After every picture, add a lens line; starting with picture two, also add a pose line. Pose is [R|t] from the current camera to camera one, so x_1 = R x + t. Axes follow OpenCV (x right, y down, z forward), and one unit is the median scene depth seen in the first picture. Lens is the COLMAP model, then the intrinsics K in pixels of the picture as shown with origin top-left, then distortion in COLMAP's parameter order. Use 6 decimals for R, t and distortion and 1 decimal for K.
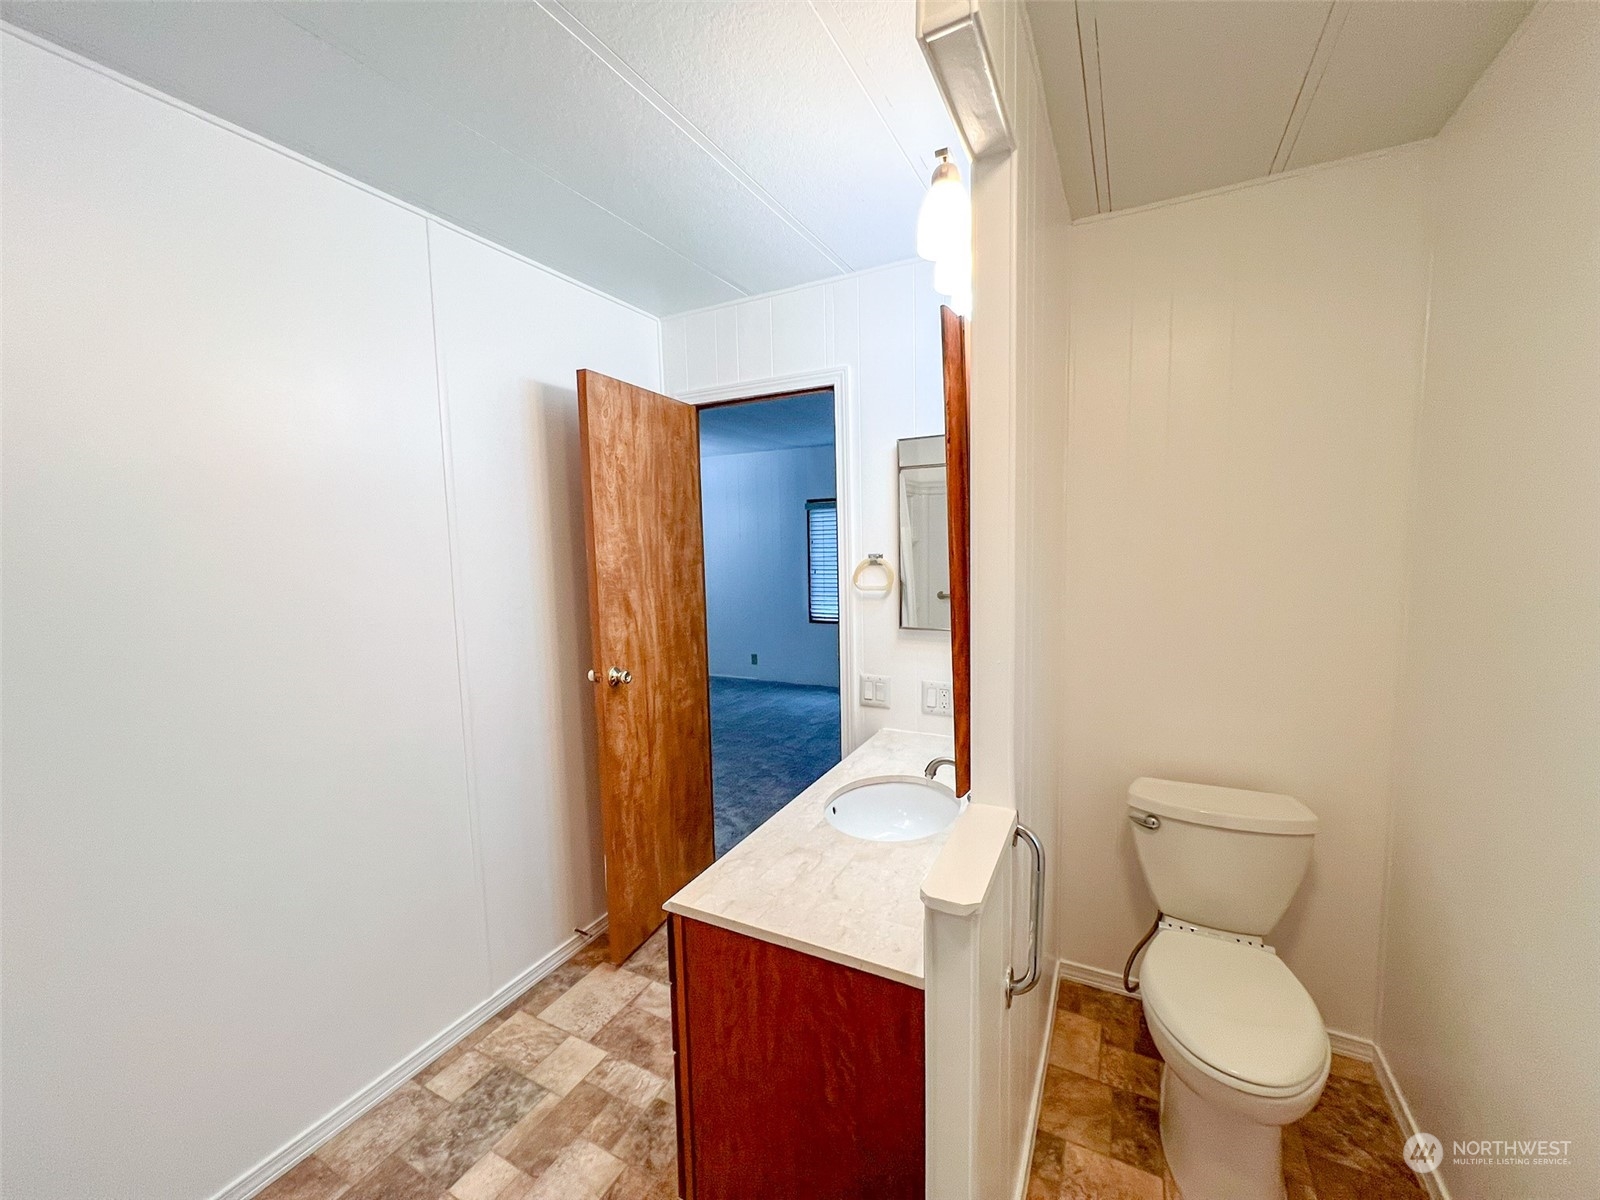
lens RADIAL K [[637.5, 0, 798.8], [0, 637.5, 597.5], [0, 0, 1]] dist [-0.000533, -0.000027]
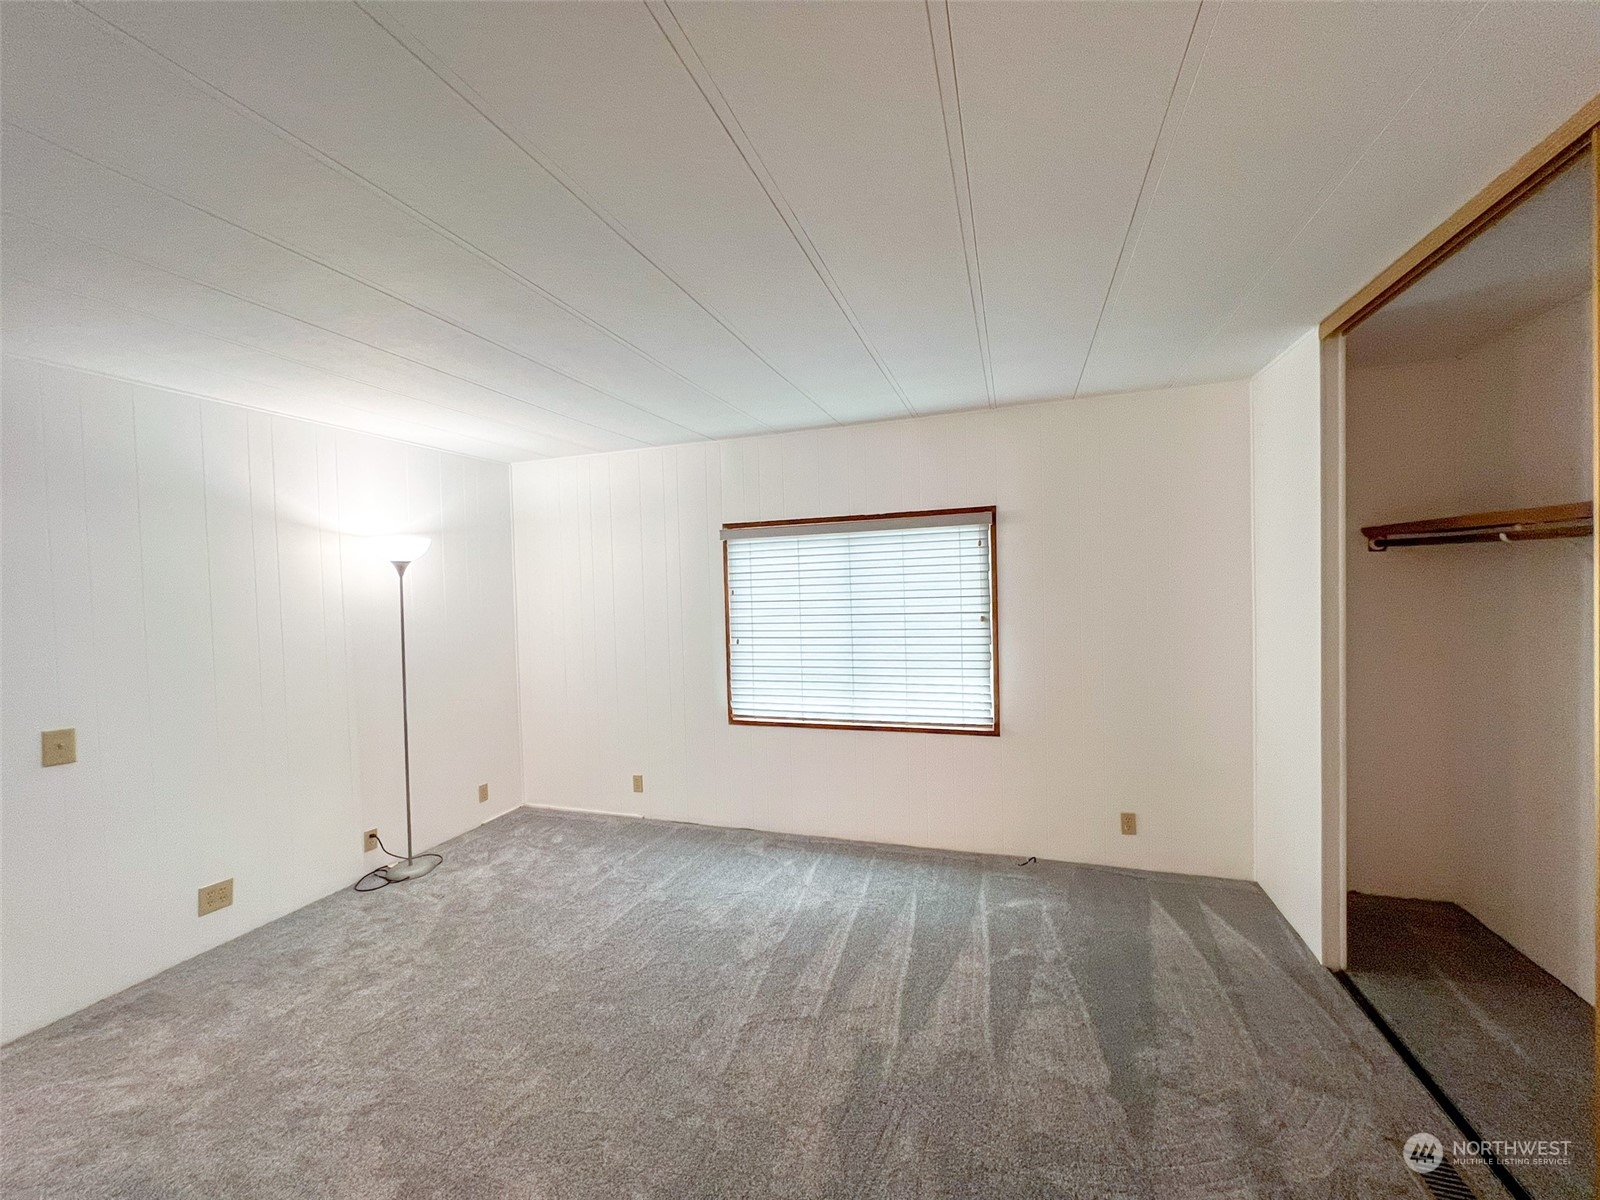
lens RADIAL K [[637.5, 0, 799.5], [0, 637.5, 596.0], [0, 0, 1]] dist [-0.000533, -0.000027]
pose [[0.988202, -0.009864, 0.152836, -0.008884], [0.020238, 0.997583, -0.066469, -0.041577], [-0.151811, 0.068778, 0.986014, 0.385502]]
